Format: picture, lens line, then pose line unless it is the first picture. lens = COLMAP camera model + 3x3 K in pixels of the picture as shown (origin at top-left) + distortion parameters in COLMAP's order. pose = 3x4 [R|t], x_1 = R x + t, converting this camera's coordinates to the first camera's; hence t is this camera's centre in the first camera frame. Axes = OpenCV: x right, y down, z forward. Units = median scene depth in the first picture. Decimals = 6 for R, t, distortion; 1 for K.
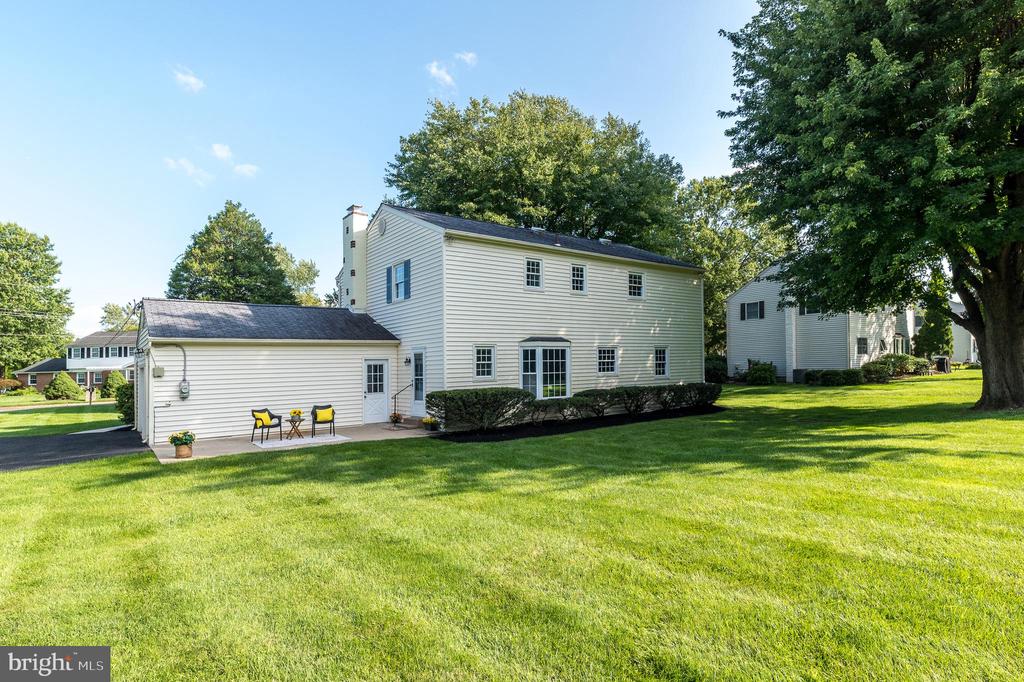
lens RADIAL K [[563.2, 0, 516.3], [0, 563.2, 395.1], [0, 0, 1]] dist [0.003207, -0.000393]
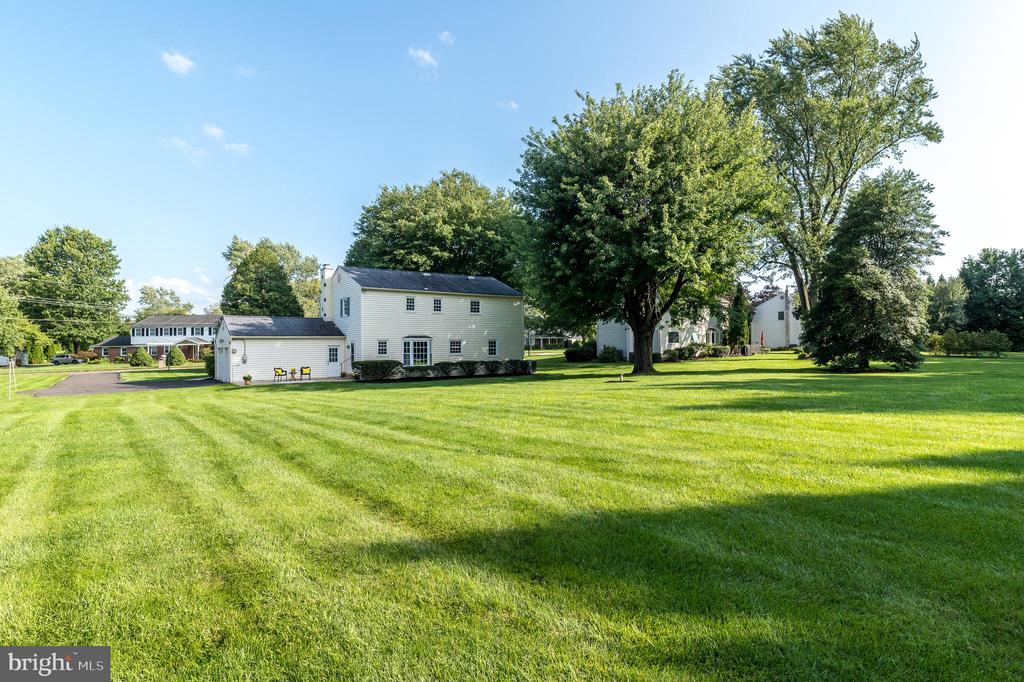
lens RADIAL K [[563.2, 0, 516.3], [0, 563.2, 395.1], [0, 0, 1]] dist [0.003207, -0.000393]
pose [[0.999608, 0.014602, -0.023881, 0.448606], [-0.013648, 0.999122, 0.039609, 0.025159], [0.024438, -0.039267, 0.998930, -0.995702]]
